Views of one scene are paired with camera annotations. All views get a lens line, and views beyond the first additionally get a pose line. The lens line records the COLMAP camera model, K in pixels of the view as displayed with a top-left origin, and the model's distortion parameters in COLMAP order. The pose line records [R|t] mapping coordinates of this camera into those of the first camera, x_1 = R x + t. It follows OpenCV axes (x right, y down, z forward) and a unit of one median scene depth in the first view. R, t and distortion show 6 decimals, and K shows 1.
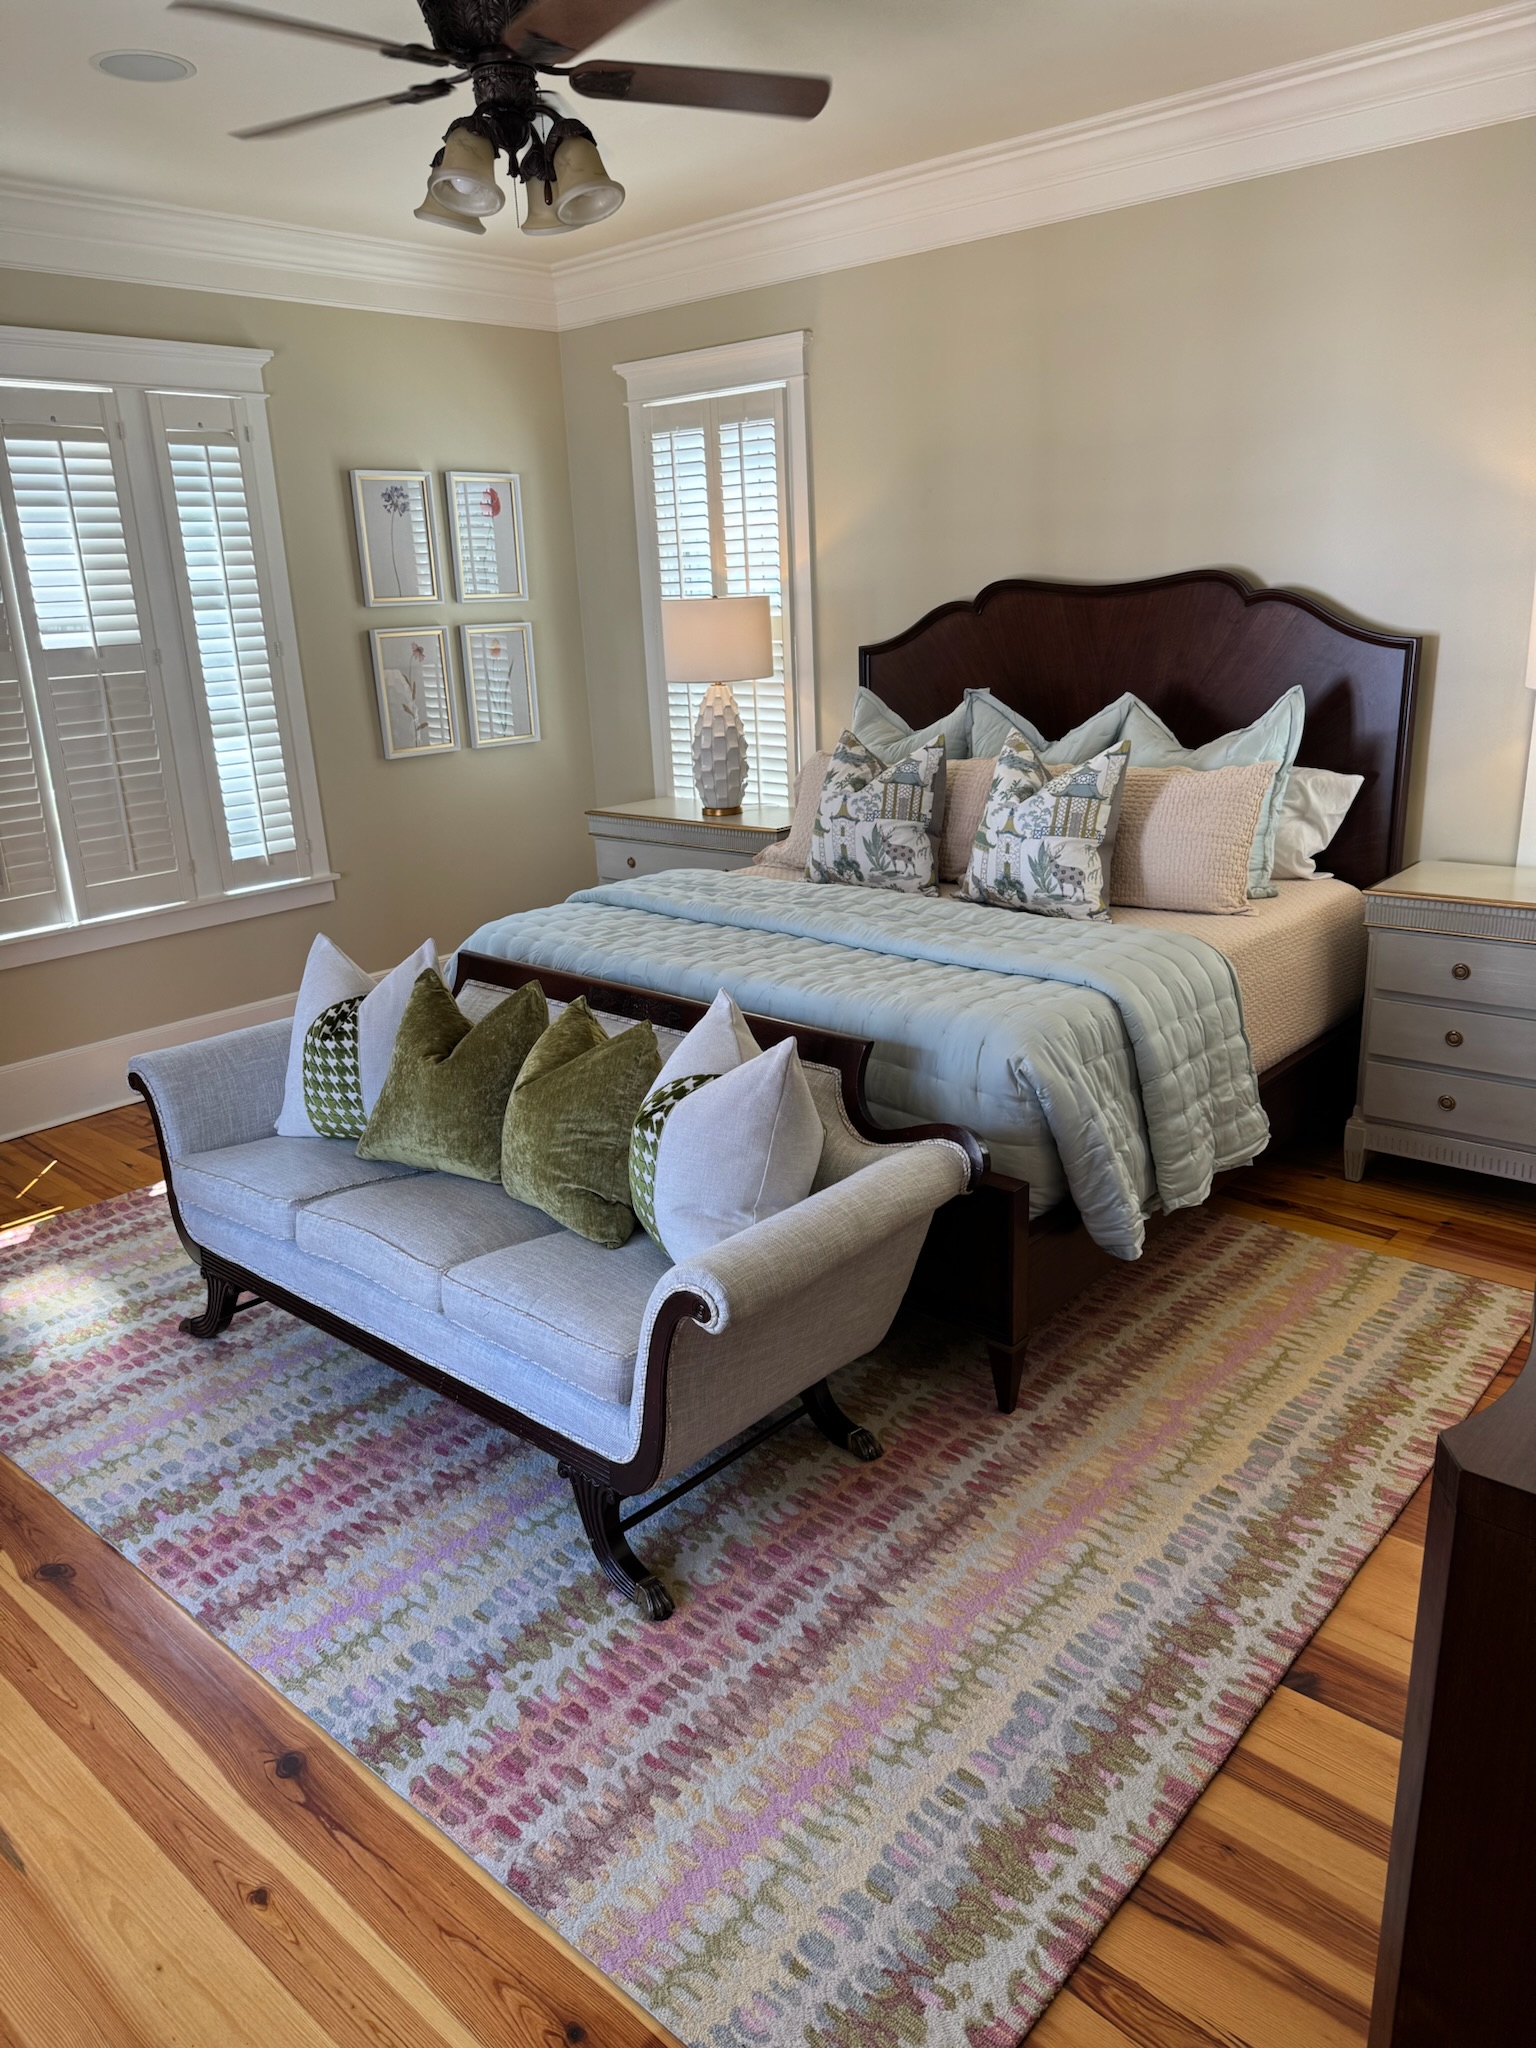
lens RADIAL K [[1439.3, 0, 753.6], [0, 1439.3, 1038.7], [0, 0, 1]] dist [0.054182, -0.070116]
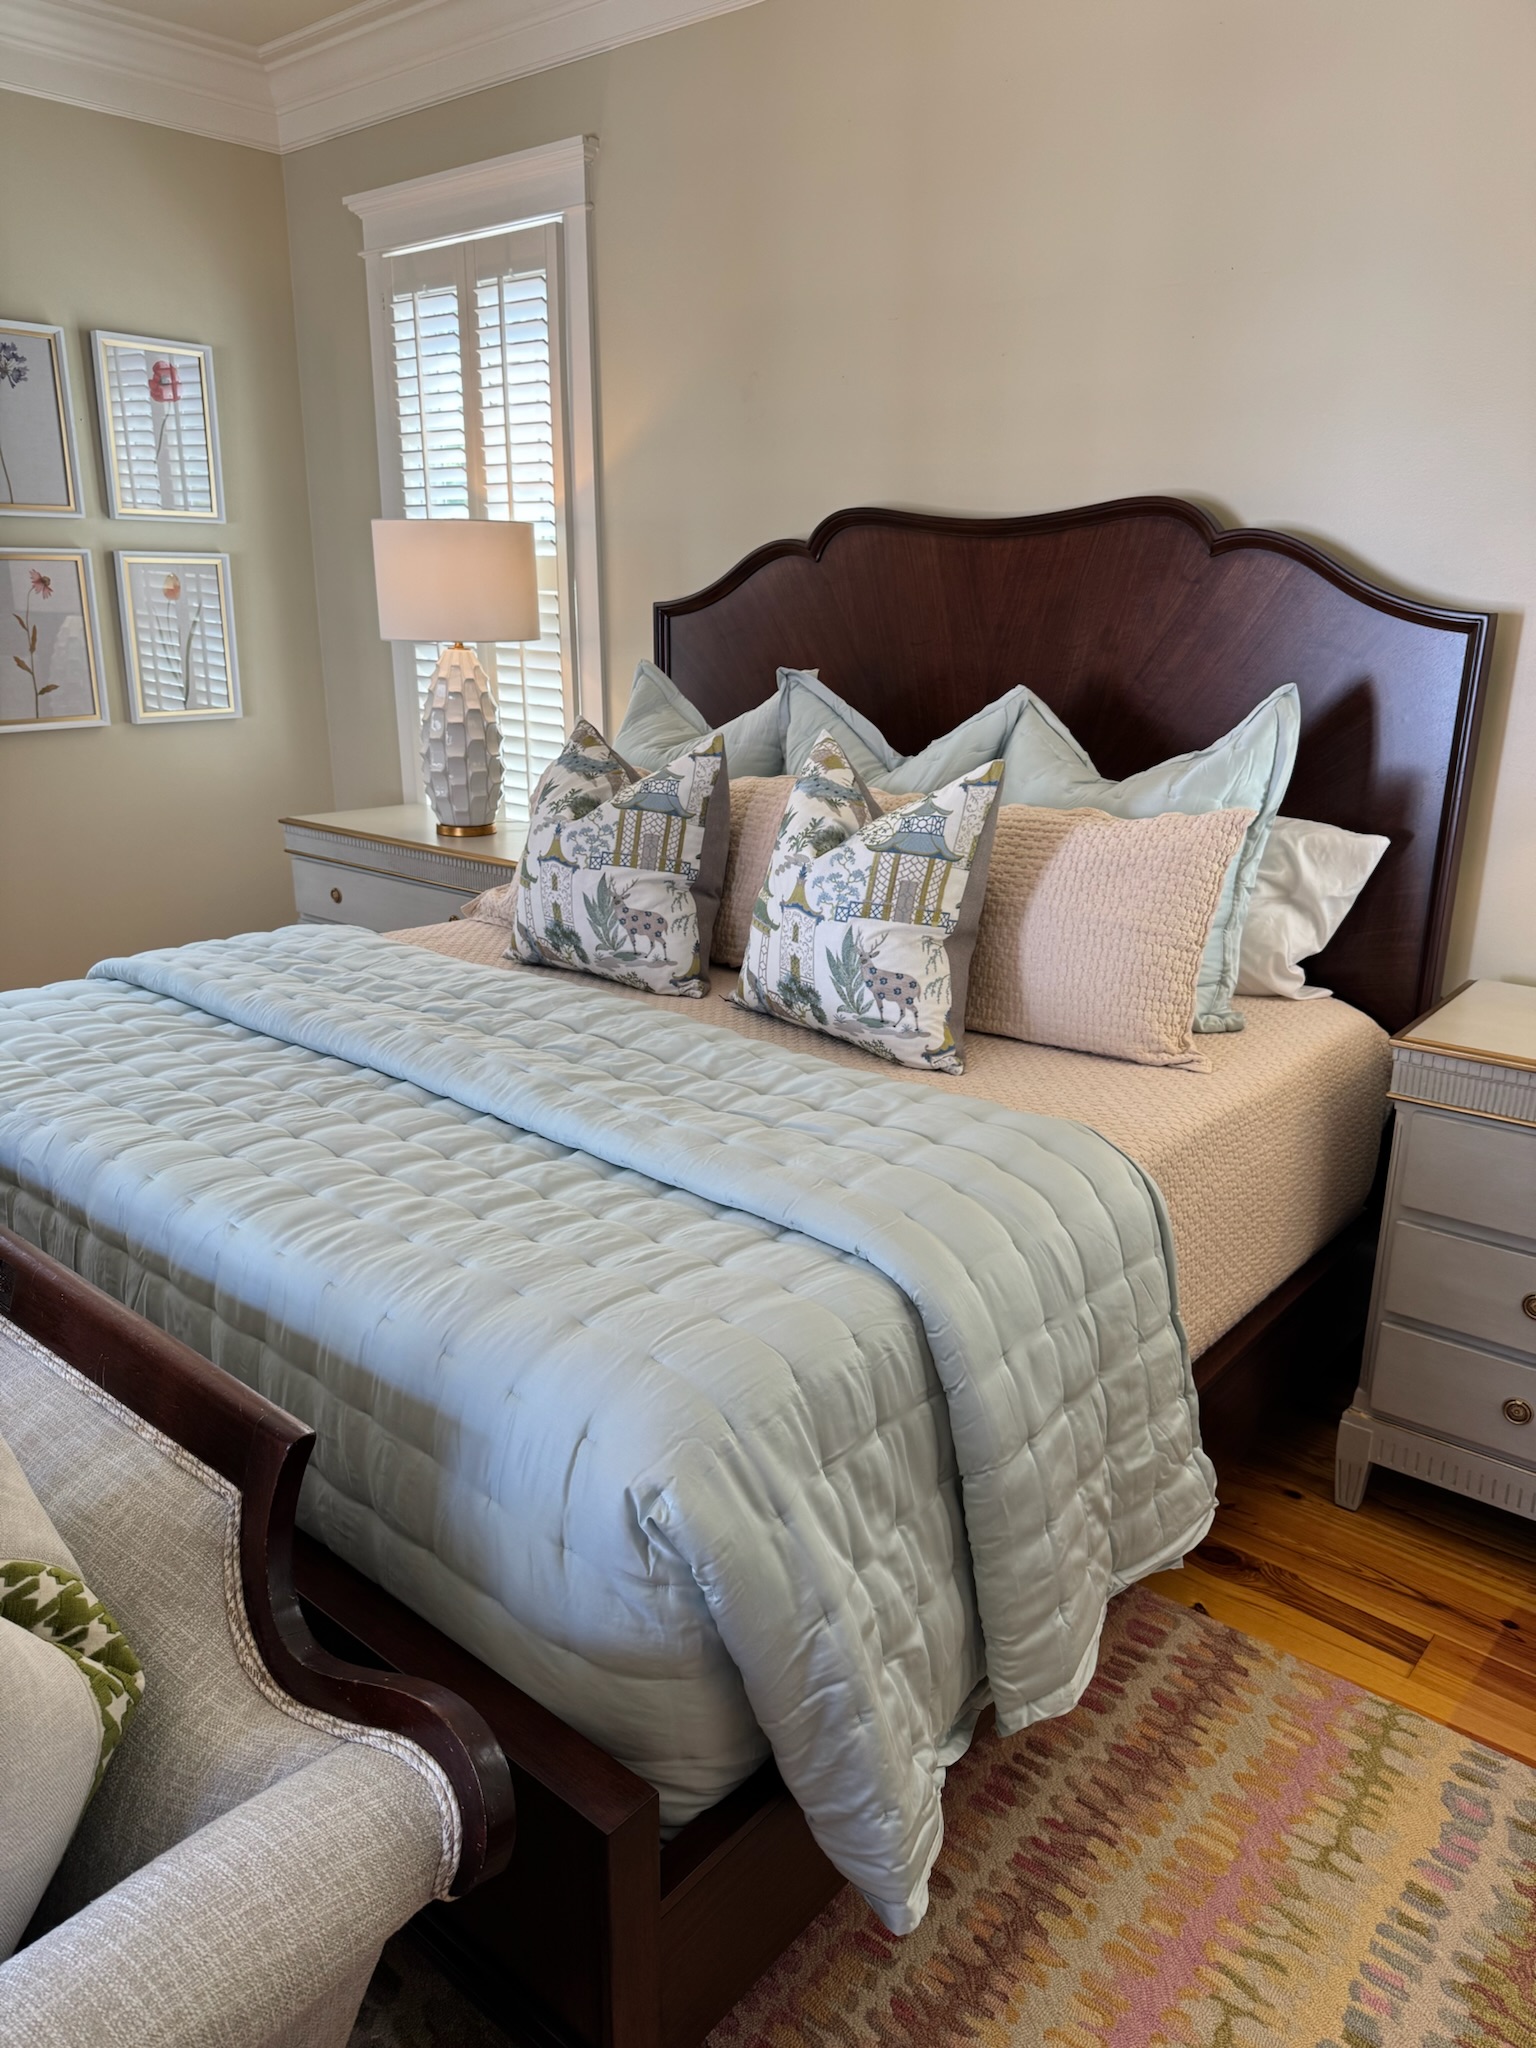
lens RADIAL K [[1439.3, 0, 753.8], [0, 1439.3, 1034.4], [0, 0, 1]] dist [0.054182, -0.070116]
pose [[0.998425, 0.043781, 0.035091, 0.143125], [-0.043635, 0.999036, -0.004895, -0.088769], [-0.035272, 0.003356, 0.999372, 0.422543]]
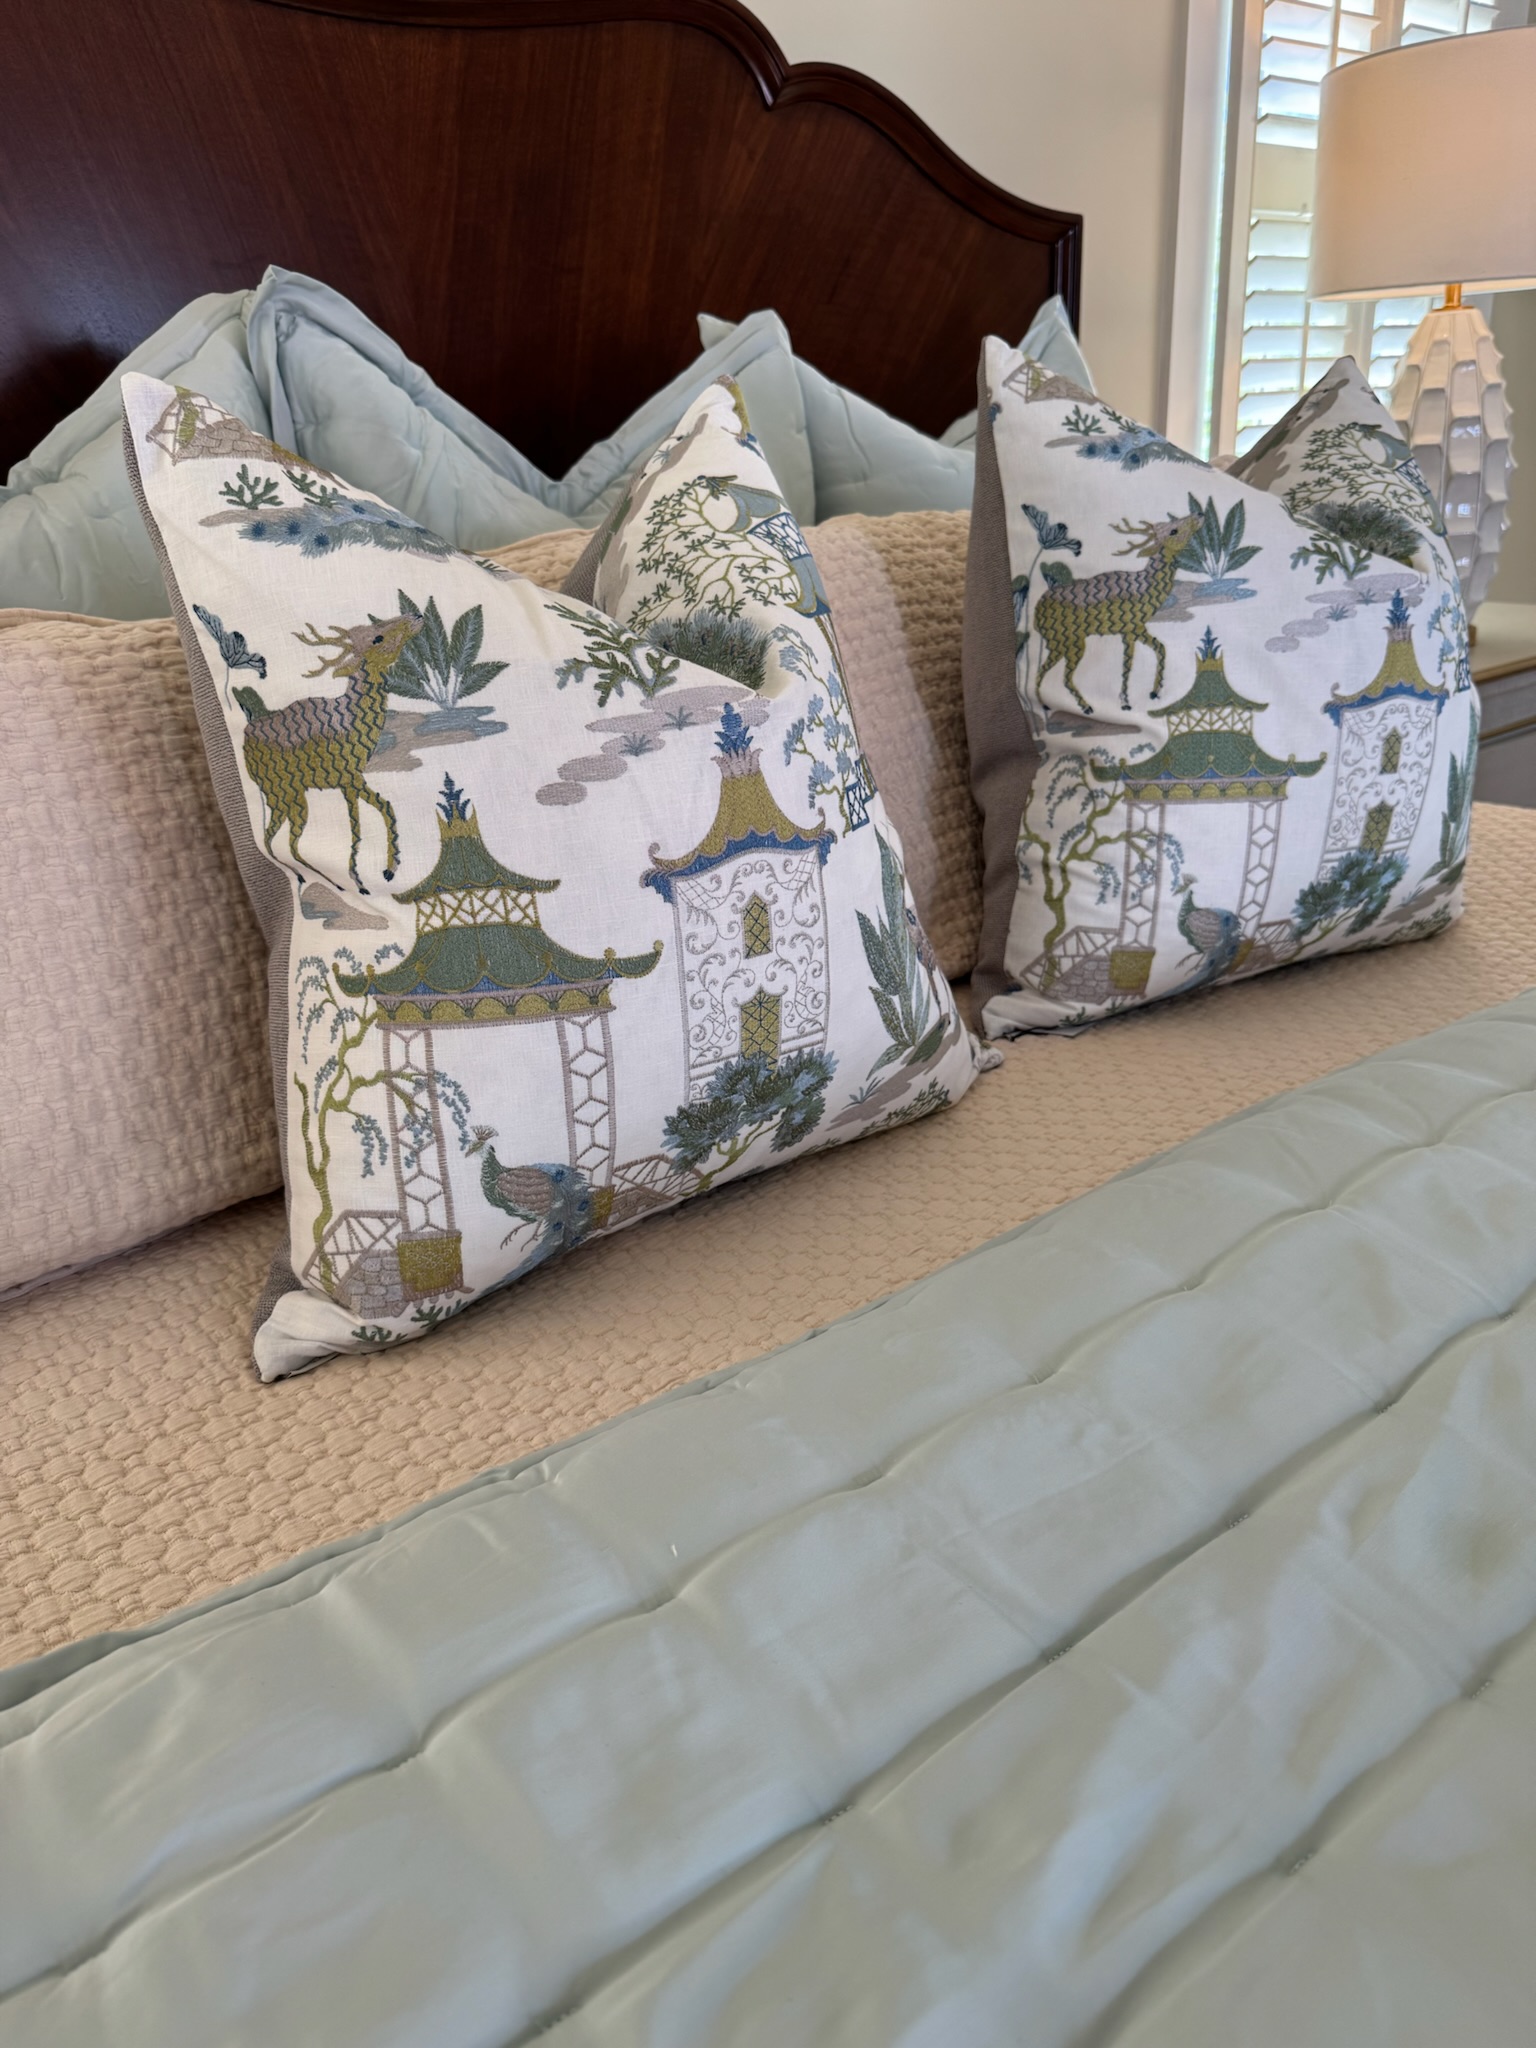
lens RADIAL K [[1413.5, 0, 744.8], [0, 1413.5, 1048.7], [0, 0, 1]] dist [0.030808, -0.009073]
pose [[0.202980, -0.355203, 0.912486, -0.108948], [0.332473, 0.901524, 0.276978, -0.198662], [-0.921011, 0.247156, 0.301087, 1.063471]]
